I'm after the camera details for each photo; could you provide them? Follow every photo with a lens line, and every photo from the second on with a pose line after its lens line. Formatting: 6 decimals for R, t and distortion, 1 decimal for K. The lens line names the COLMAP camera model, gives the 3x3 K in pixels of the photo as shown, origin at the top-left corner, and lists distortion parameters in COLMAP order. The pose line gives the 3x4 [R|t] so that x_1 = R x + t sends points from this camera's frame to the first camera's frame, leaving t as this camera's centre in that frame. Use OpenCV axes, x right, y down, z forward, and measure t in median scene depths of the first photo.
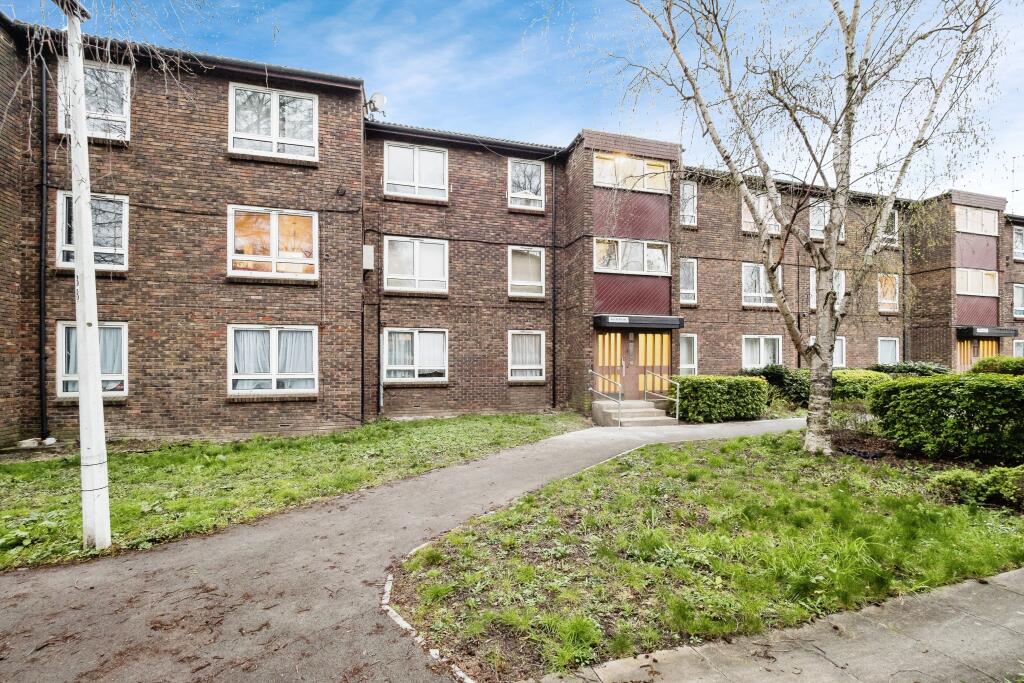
lens RADIAL K [[459.8, 0, 512.5], [0, 459.8, 379.5], [0, 0, 1]] dist [-0.013584, -0.000255]
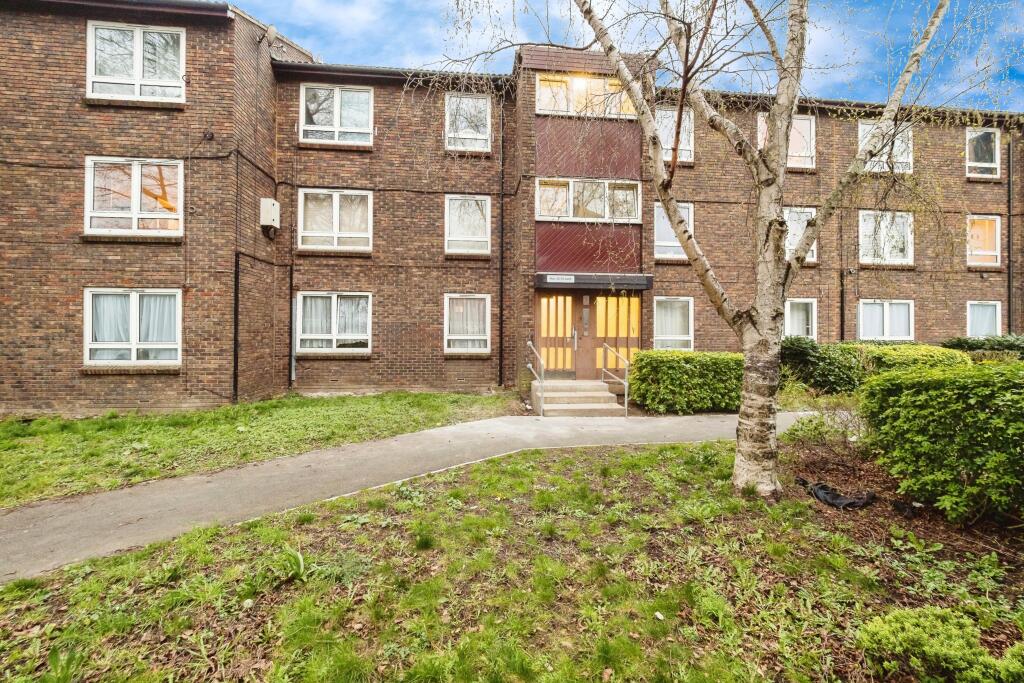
lens RADIAL K [[443.7, 0, 516.9], [0, 443.7, 341.6], [0, 0, 1]] dist [-0.019397, 0.005418]
pose [[0.983735, 0.012022, -0.179223, 0.303161], [-0.013611, 0.999878, -0.007639, -0.015580], [0.179109, 0.009954, 0.983779, 0.242286]]
